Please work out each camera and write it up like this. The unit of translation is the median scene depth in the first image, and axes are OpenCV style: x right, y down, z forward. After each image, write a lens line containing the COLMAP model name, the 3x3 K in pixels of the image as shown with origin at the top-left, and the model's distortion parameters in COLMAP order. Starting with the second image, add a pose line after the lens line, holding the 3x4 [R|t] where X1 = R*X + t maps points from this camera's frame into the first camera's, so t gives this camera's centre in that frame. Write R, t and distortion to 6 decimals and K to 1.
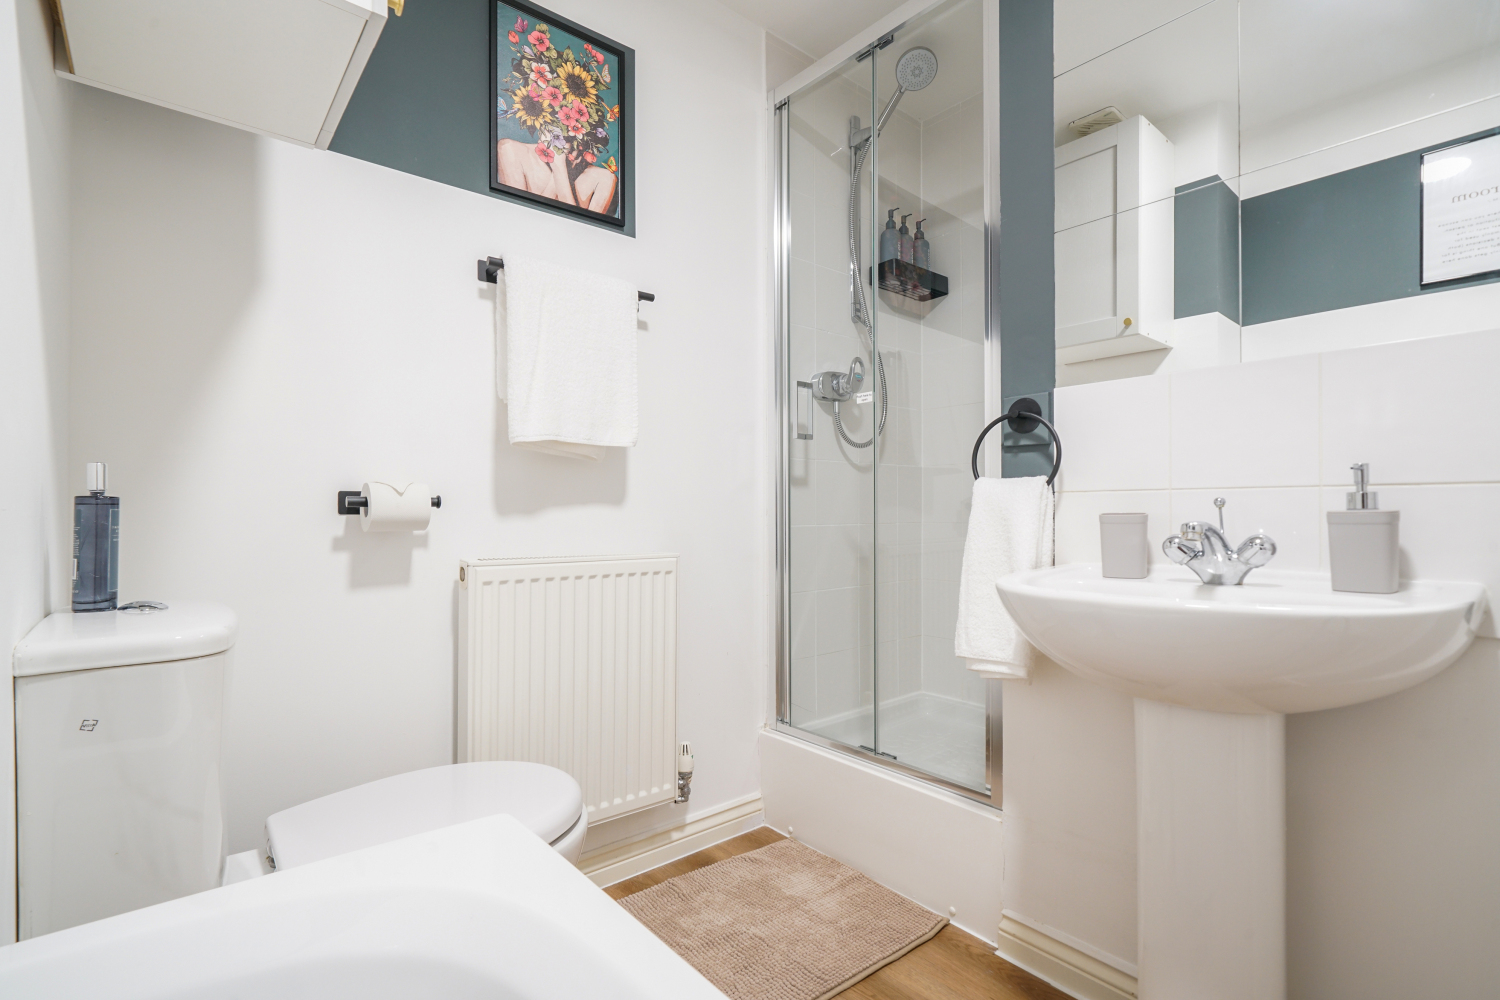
lens RADIAL K [[698.2, 0, 750.0], [0, 698.2, 500.0], [0, 0, 1]] dist [0.000070, 0.000052]
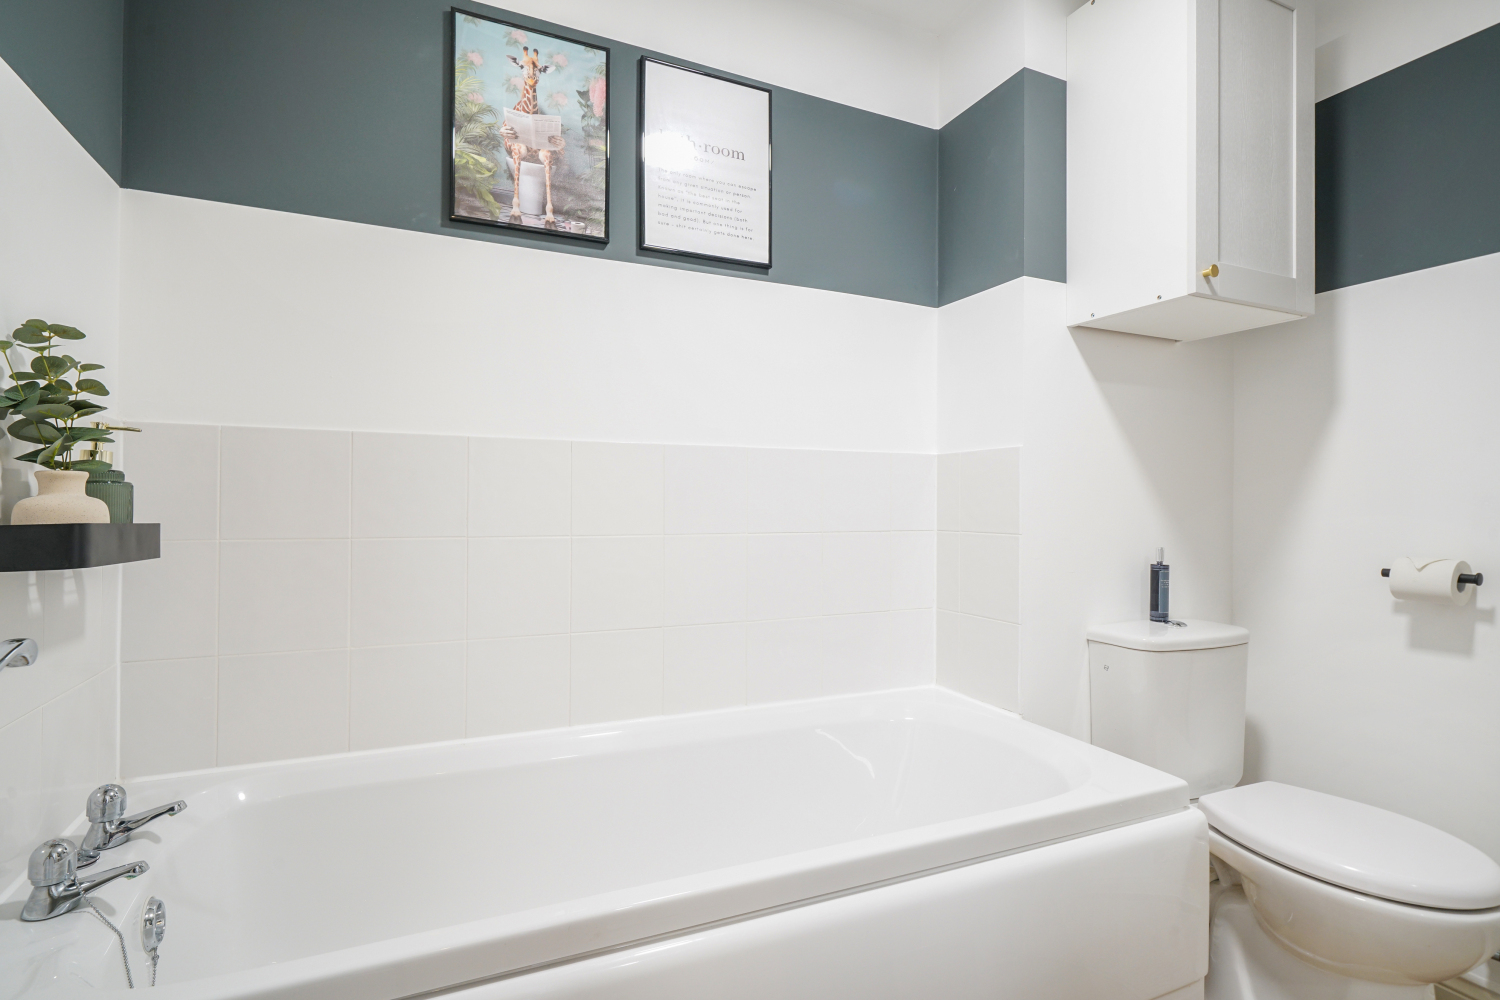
lens RADIAL K [[721.3, 0, 750.0], [0, 721.3, 500.0], [0, 0, 1]] dist [-0.014375, 0.000062]
pose [[-0.276729, -0.006704, -0.960925, 1.326704], [0.001761, 0.999970, -0.007484, -0.170750], [0.960946, -0.003764, -0.276709, 0.431720]]
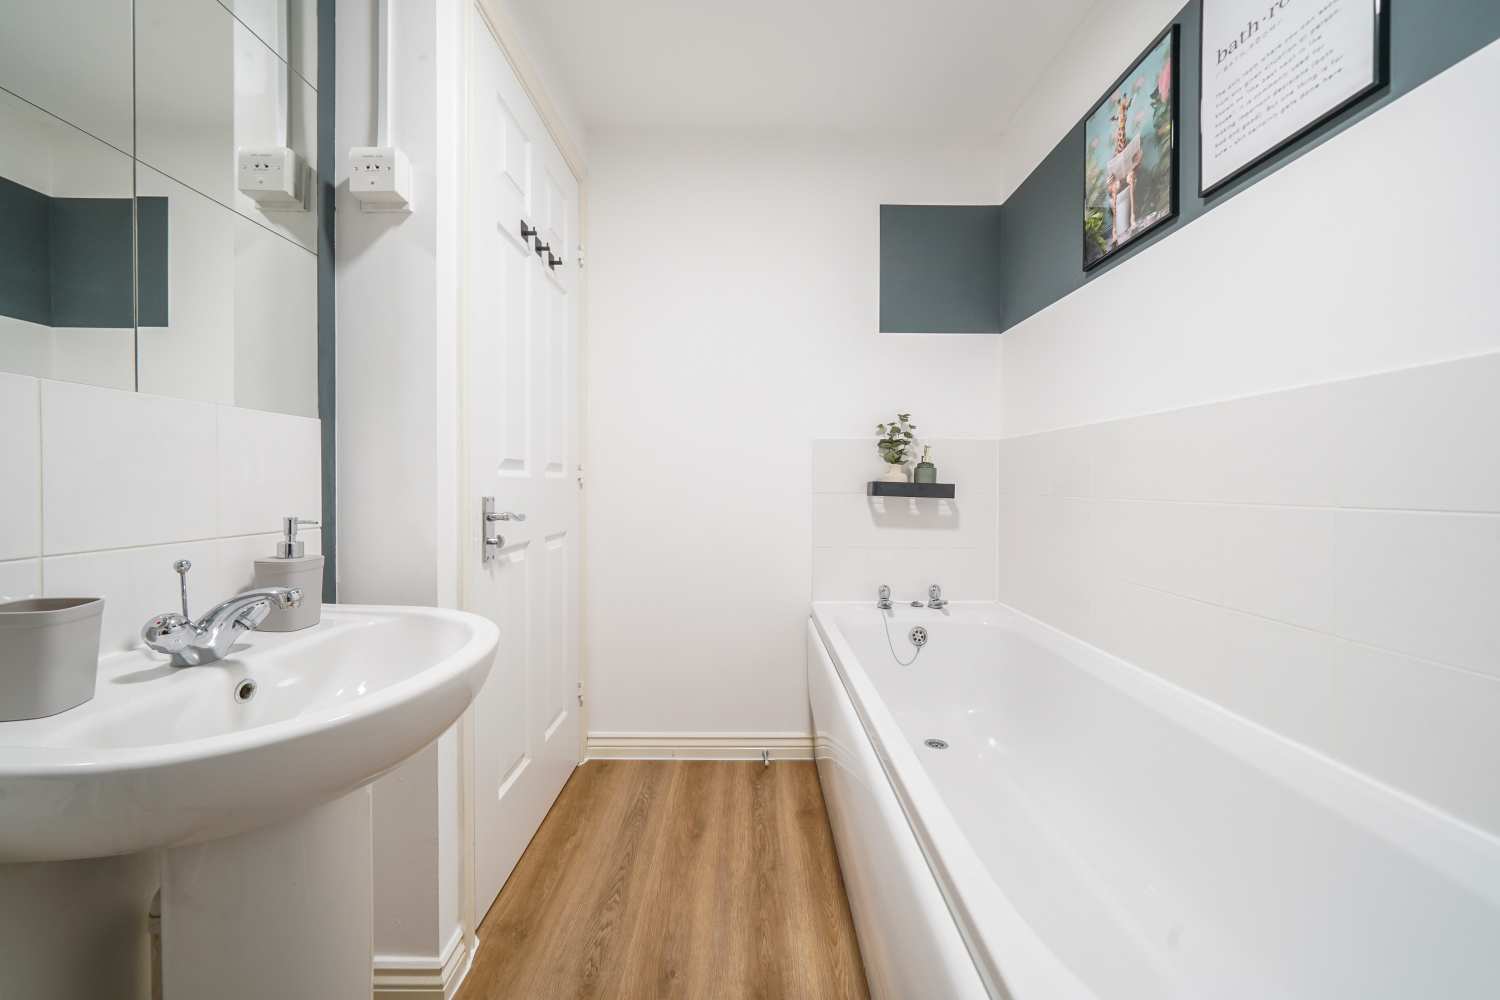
lens RADIAL K [[534.2, 0, 745.5], [0, 534.2, 499.1], [0, 0, 1]] dist [-0.002727, 0.000038]
pose [[-0.764668, -0.016292, 0.644218, -0.264696], [-0.007441, 0.999837, 0.016454, -0.110449], [-0.644381, 0.007788, -0.764665, 1.318448]]
